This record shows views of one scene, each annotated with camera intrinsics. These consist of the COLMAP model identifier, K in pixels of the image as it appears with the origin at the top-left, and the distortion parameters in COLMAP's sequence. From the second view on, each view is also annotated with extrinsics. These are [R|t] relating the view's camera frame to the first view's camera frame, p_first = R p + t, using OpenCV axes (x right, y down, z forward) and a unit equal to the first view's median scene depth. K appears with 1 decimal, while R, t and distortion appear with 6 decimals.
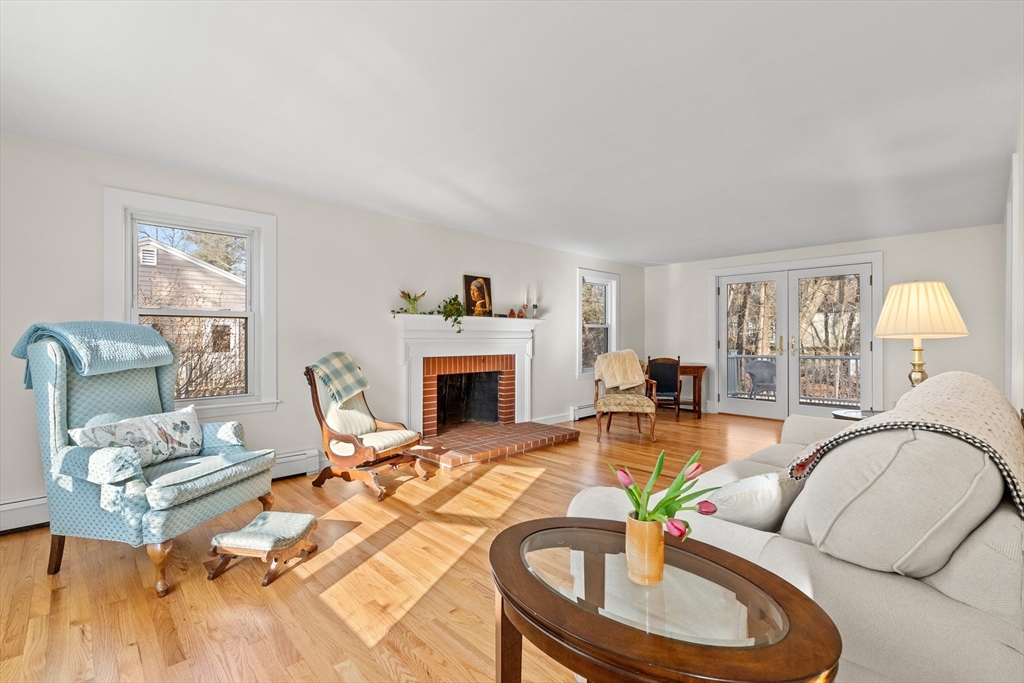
lens RADIAL K [[459.0, 0, 512.0], [0, 459.0, 341.5], [0, 0, 1]] dist [0.001393, 0.000284]
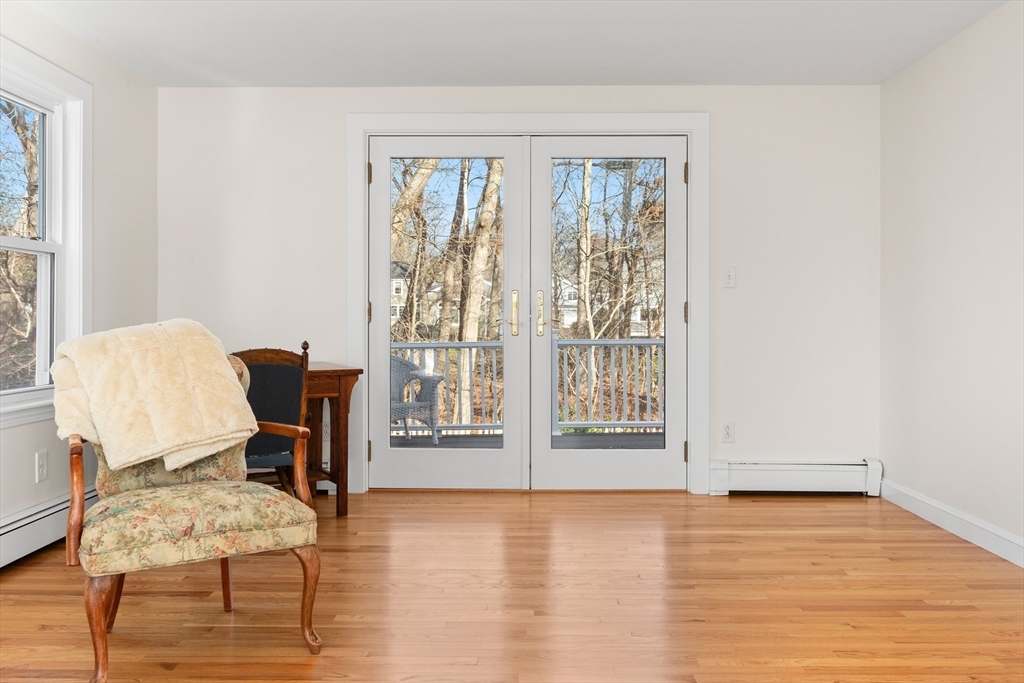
lens RADIAL K [[865.3, 0, 512.0], [0, 865.3, 341.5], [0, 0, 1]] dist [0.001352, 0.000504]
pose [[0.702380, -0.015142, 0.711641, 0.024545], [0.003120, 0.999830, 0.018194, 0.024790], [-0.711795, -0.010559, 0.702307, 0.552654]]
